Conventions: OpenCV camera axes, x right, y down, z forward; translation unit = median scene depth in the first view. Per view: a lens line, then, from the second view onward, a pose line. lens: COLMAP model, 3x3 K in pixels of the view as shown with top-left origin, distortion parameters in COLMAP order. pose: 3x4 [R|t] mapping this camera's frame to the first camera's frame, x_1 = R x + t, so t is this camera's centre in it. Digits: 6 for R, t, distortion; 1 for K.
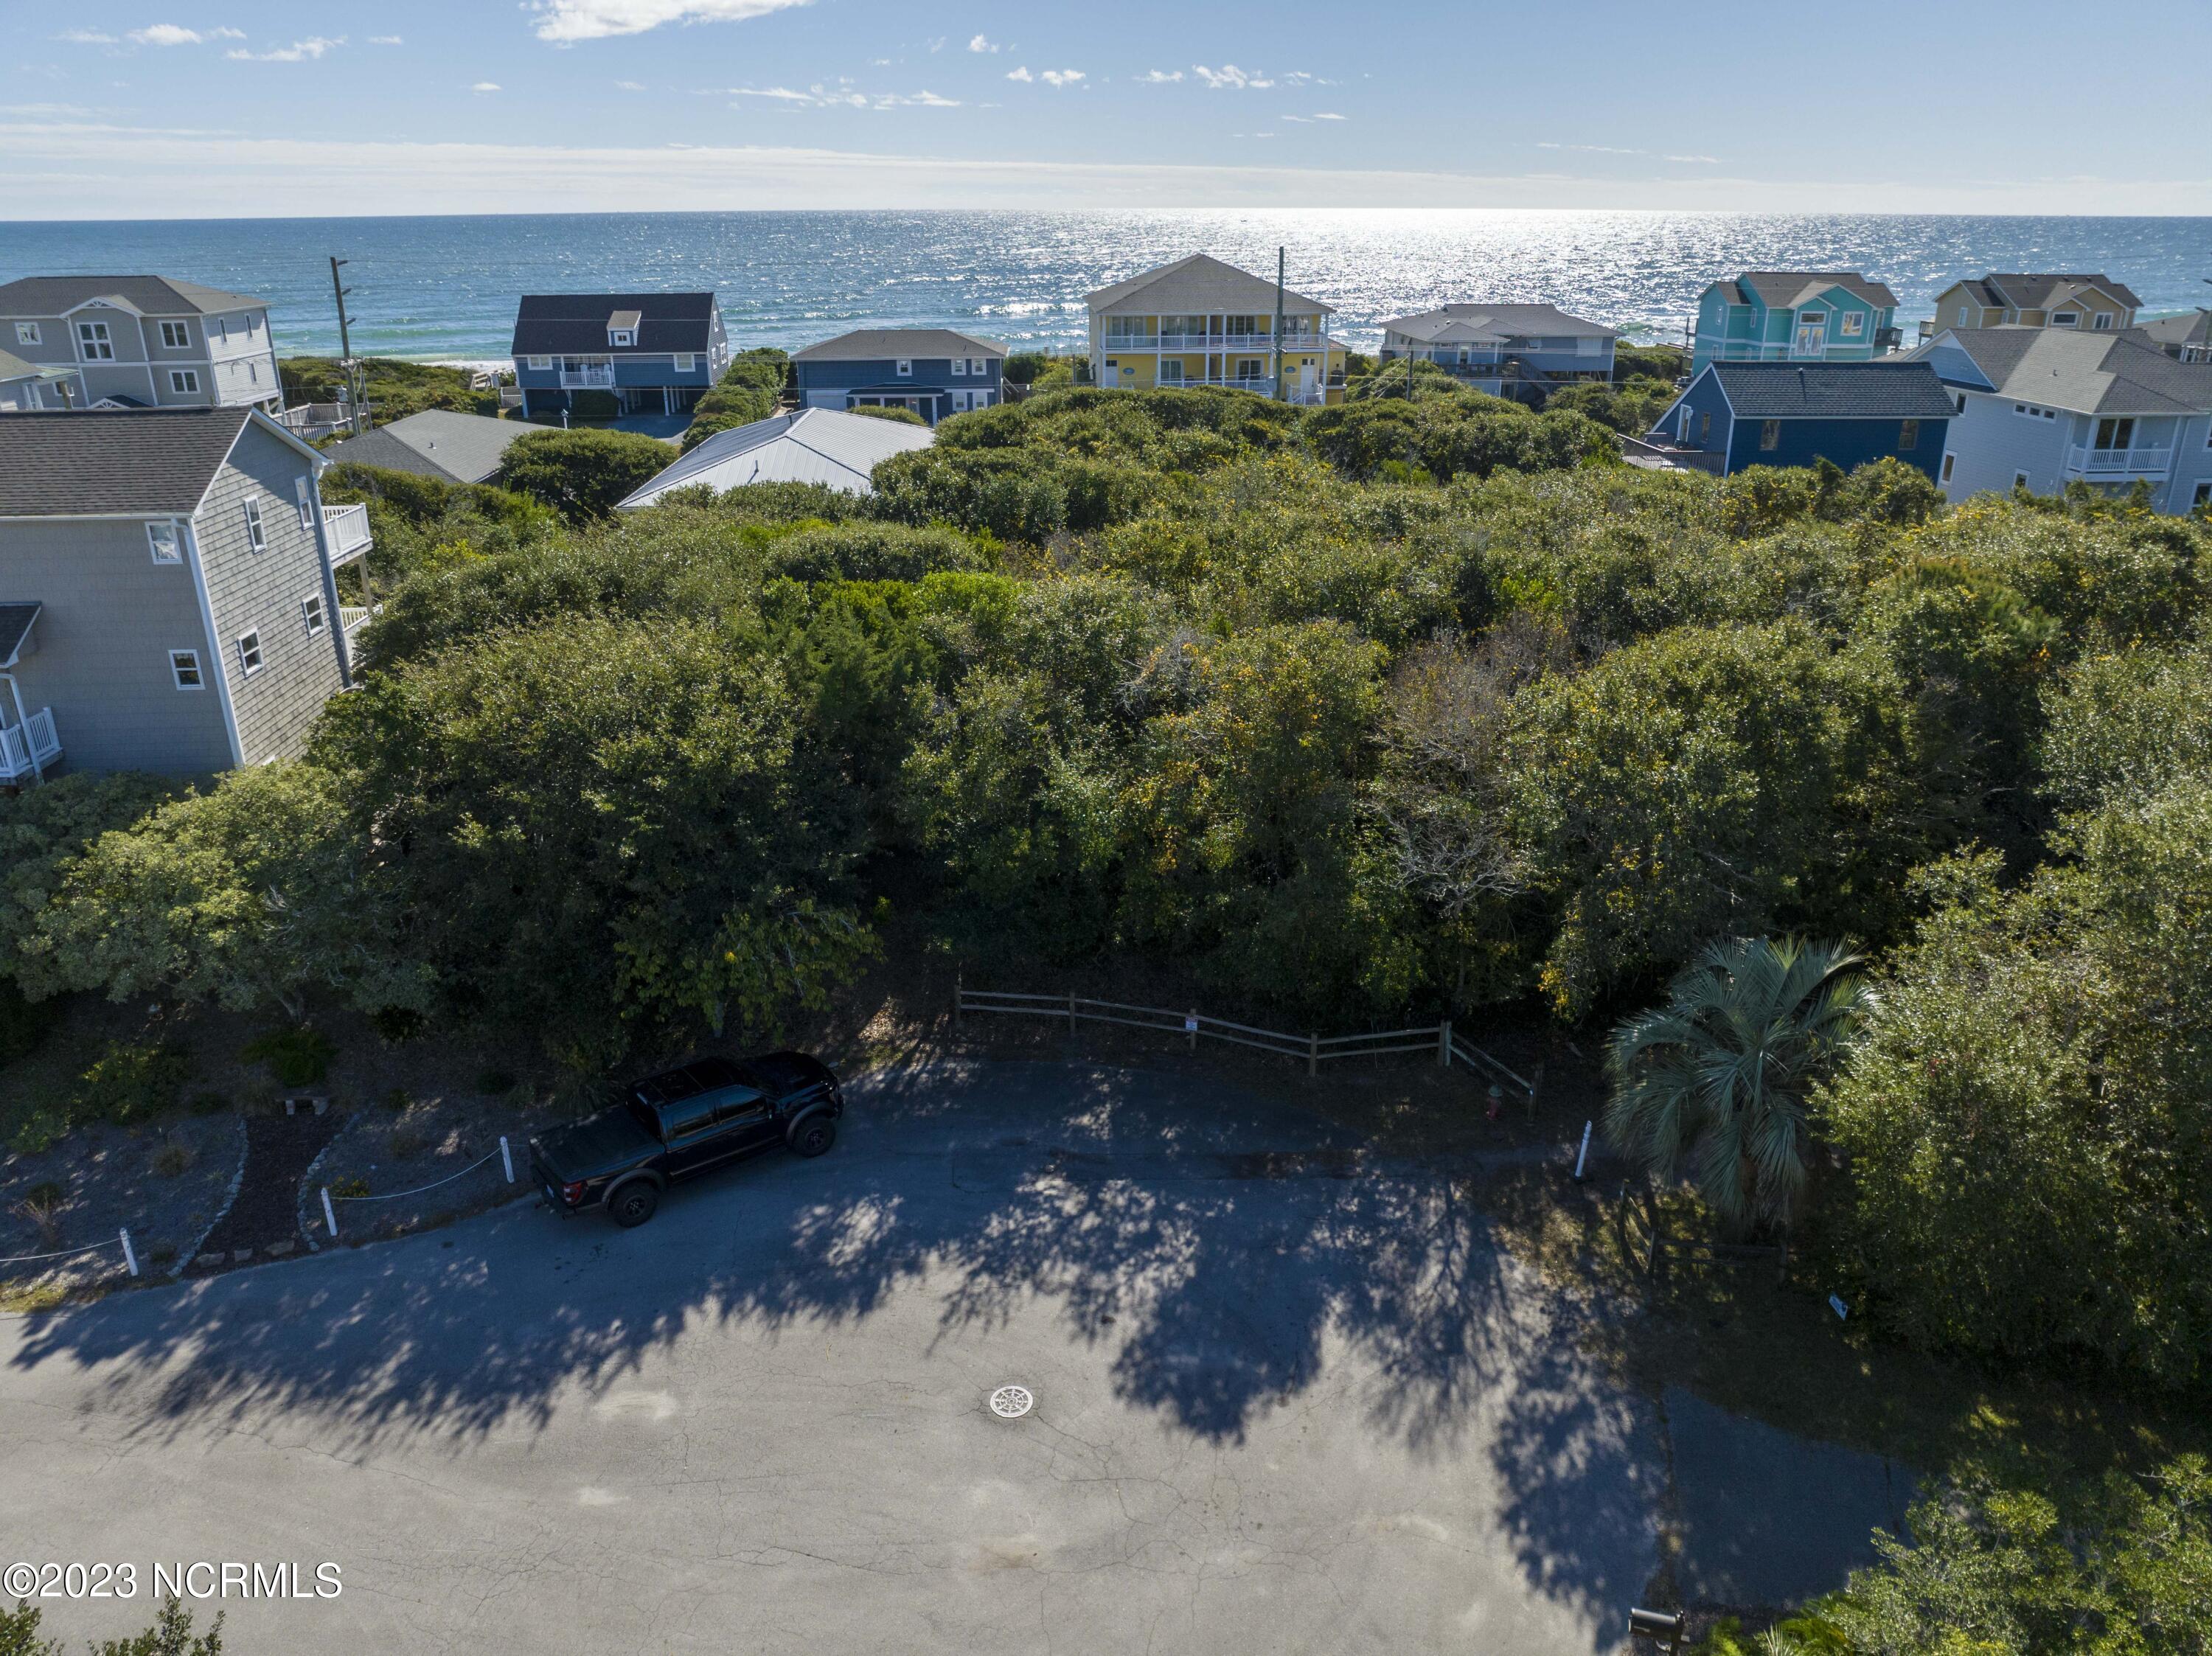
lens RADIAL K [[1538.9, 0, 1115.1], [0, 1538.9, 829.2], [0, 0, 1]] dist [-0.045365, 0.011499]
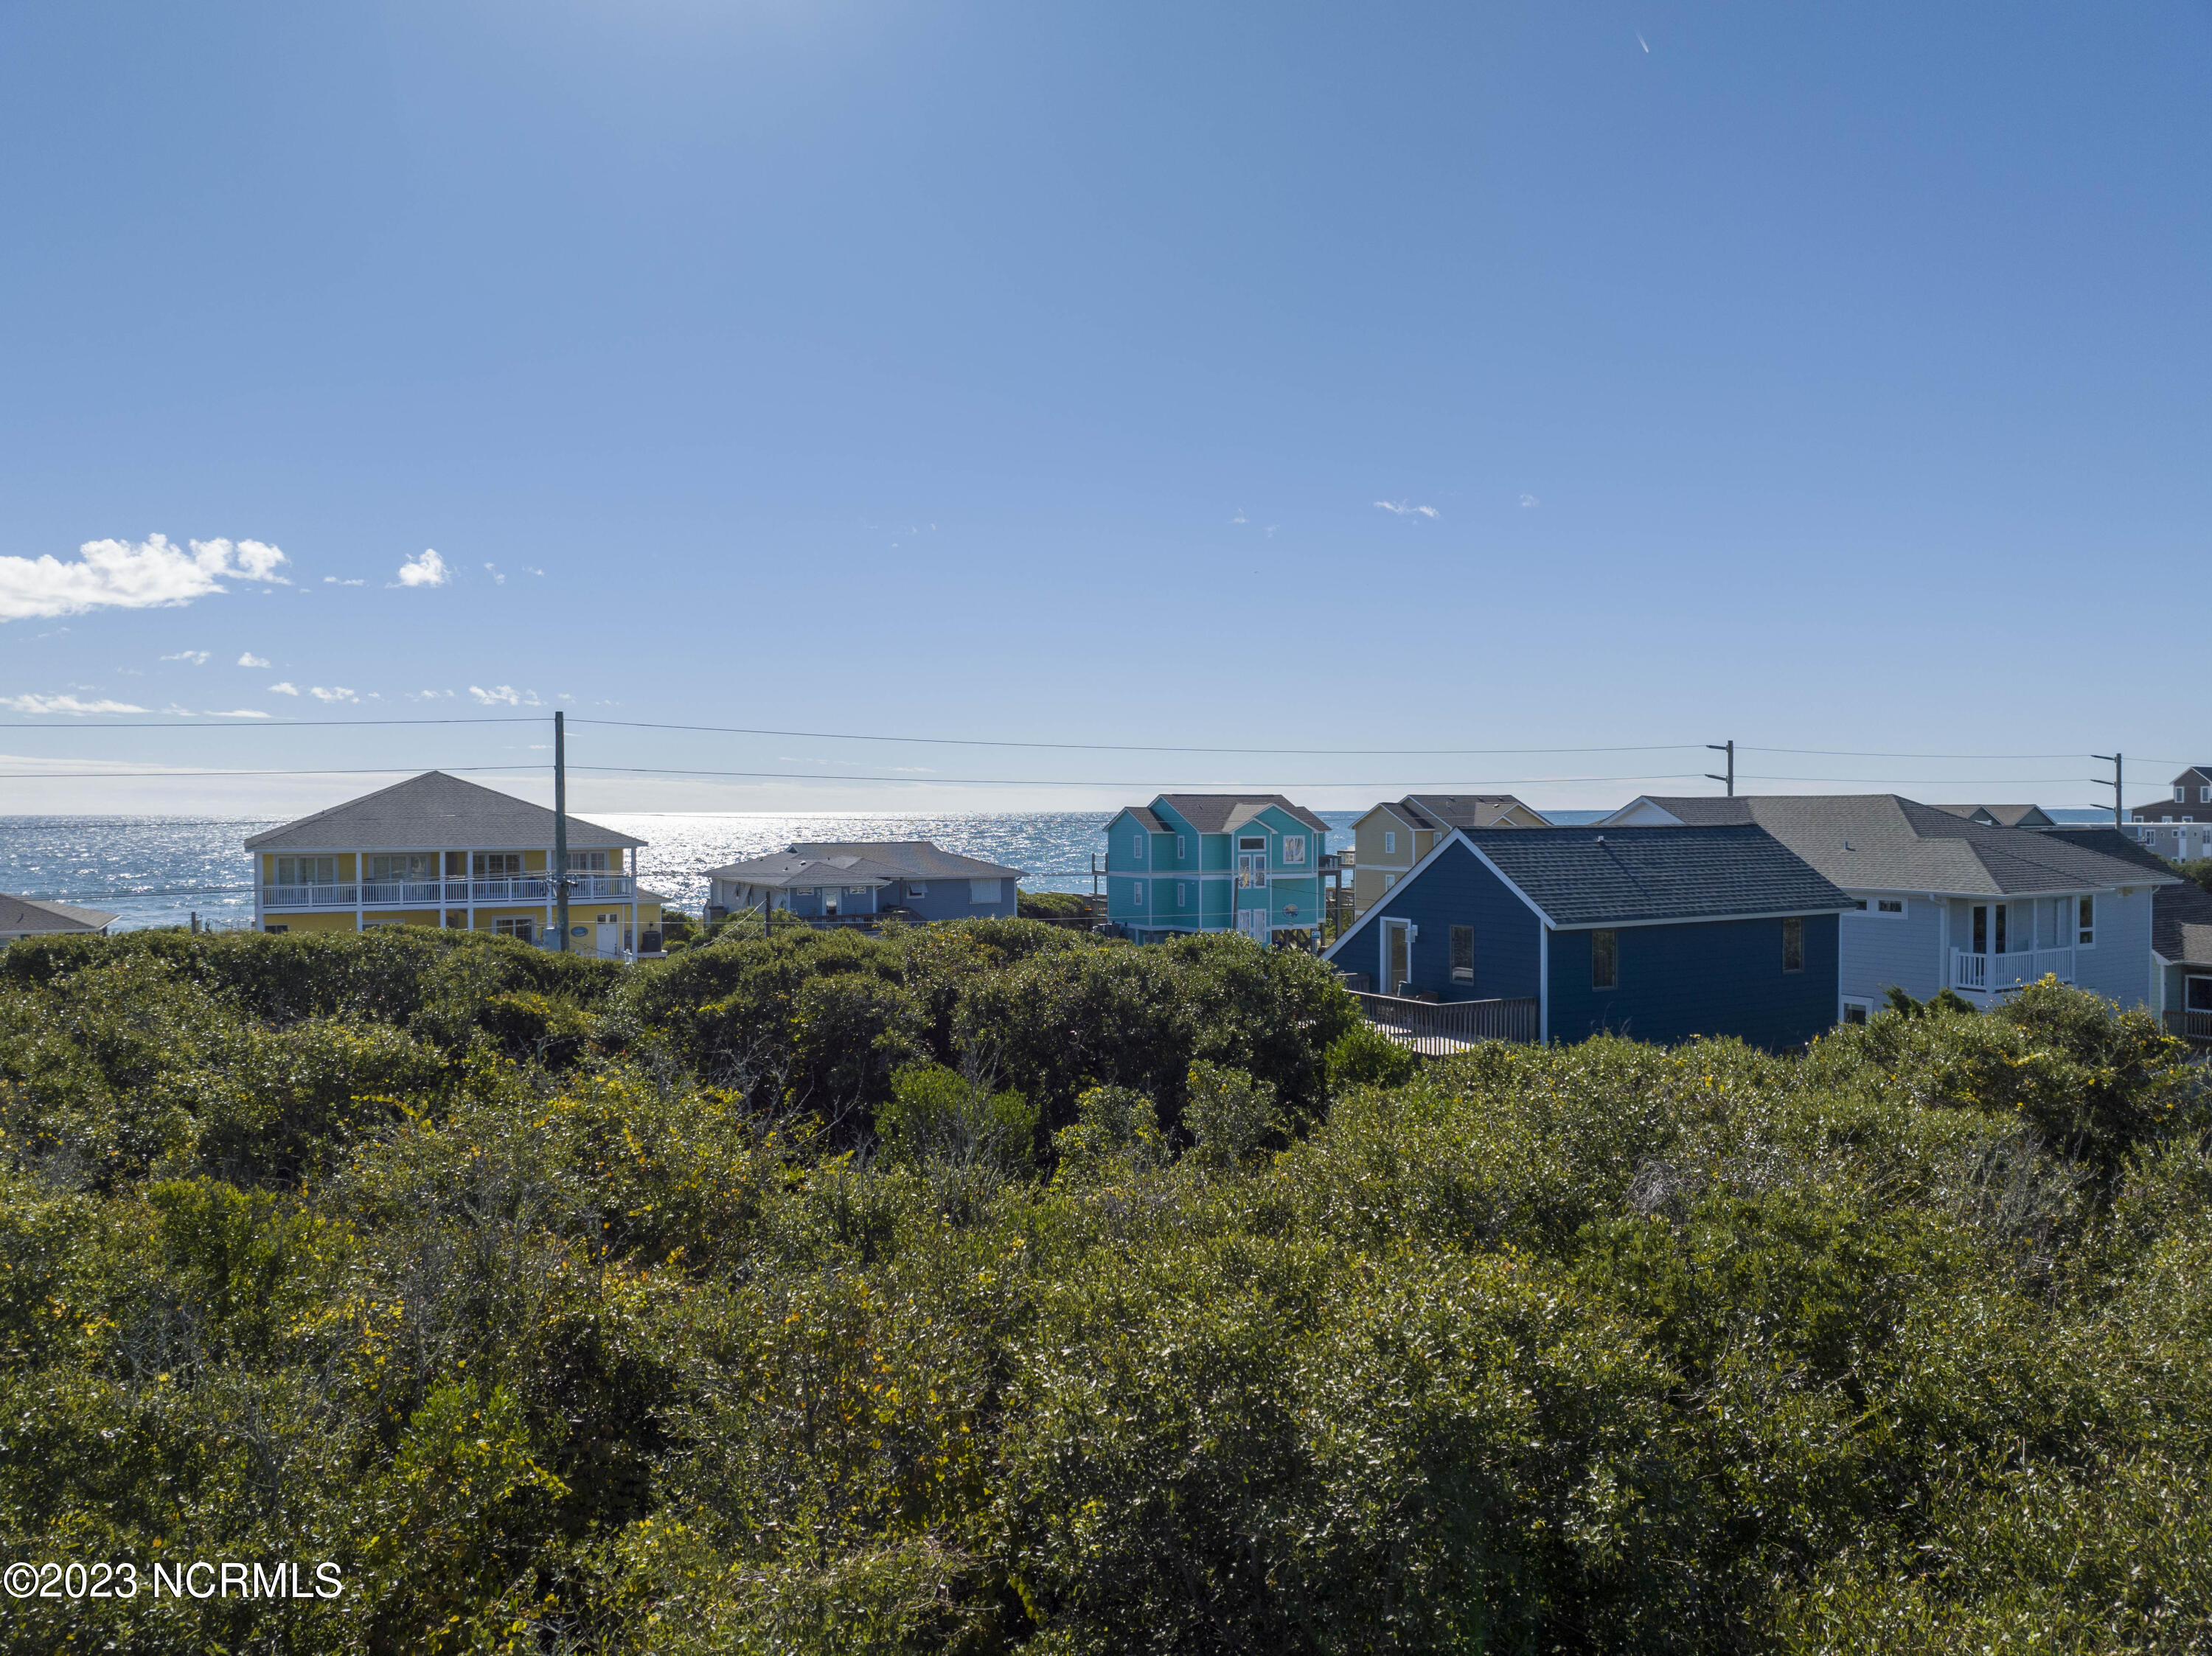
lens RADIAL K [[1555.0, 0, 1117.9], [0, 1555.0, 830.7], [0, 0, 1]] dist [-0.042242, 0.032864]
pose [[0.900292, -0.006170, 0.435242, 0.135786], [0.164268, 0.930781, -0.326592, -0.346053], [-0.403100, 0.365525, 0.838989, 1.360495]]
